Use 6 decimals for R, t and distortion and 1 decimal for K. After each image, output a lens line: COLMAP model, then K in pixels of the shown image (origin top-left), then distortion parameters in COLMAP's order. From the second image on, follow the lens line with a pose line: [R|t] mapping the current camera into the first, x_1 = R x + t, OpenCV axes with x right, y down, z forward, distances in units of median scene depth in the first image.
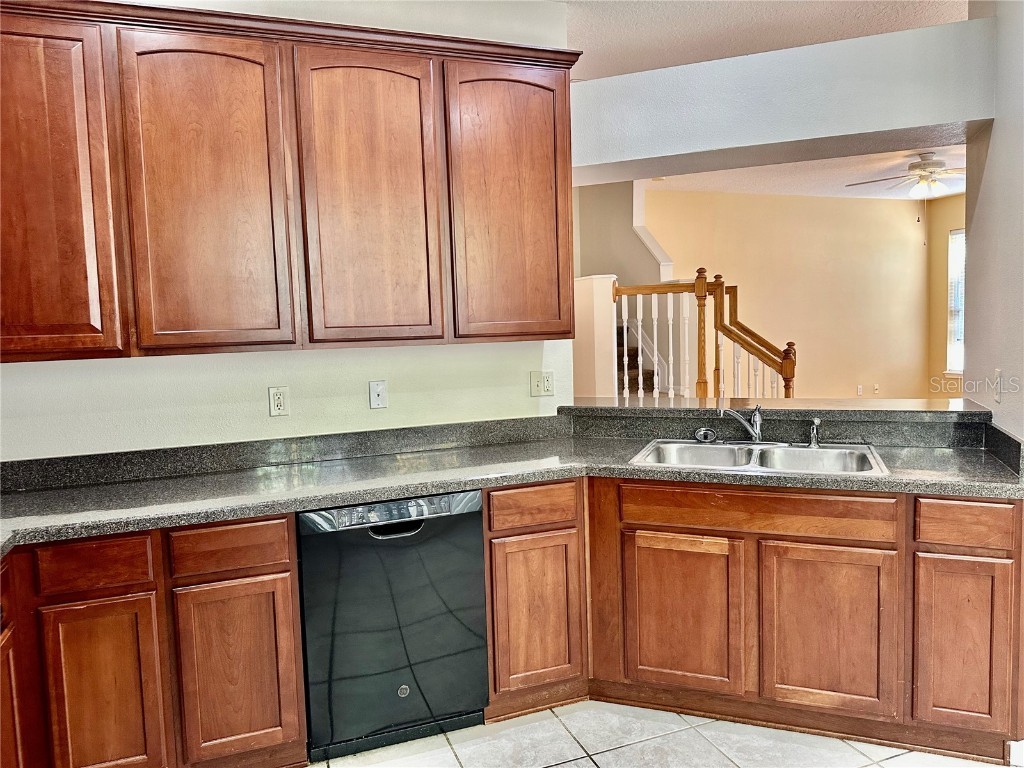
lens RADIAL K [[722.0, 0, 511.6], [0, 722.0, 380.0], [0, 0, 1]] dist [0.096562, -0.134712]
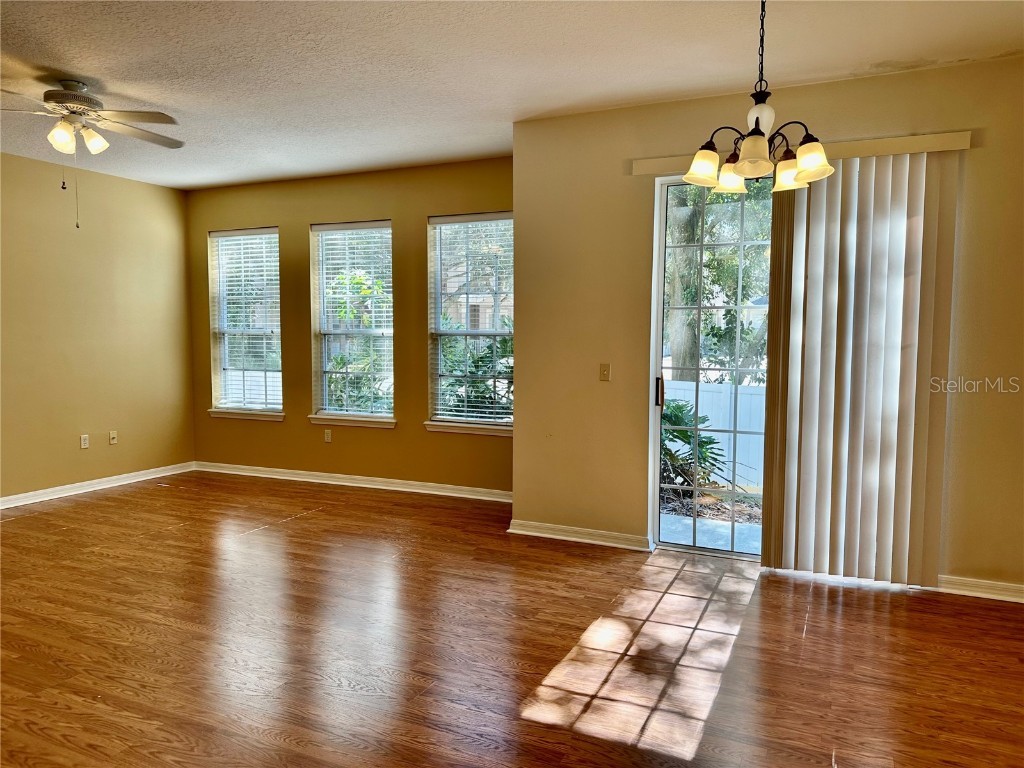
lens RADIAL K [[724.6, 0, 523.4], [0, 724.6, 384.9], [0, 0, 1]] dist [0.038400, -0.053343]
pose [[0.713382, -0.018177, 0.700540, 0.980781], [0.033098, 0.999422, -0.007773, -0.072044], [-0.699994, 0.028732, 0.713571, 0.713082]]
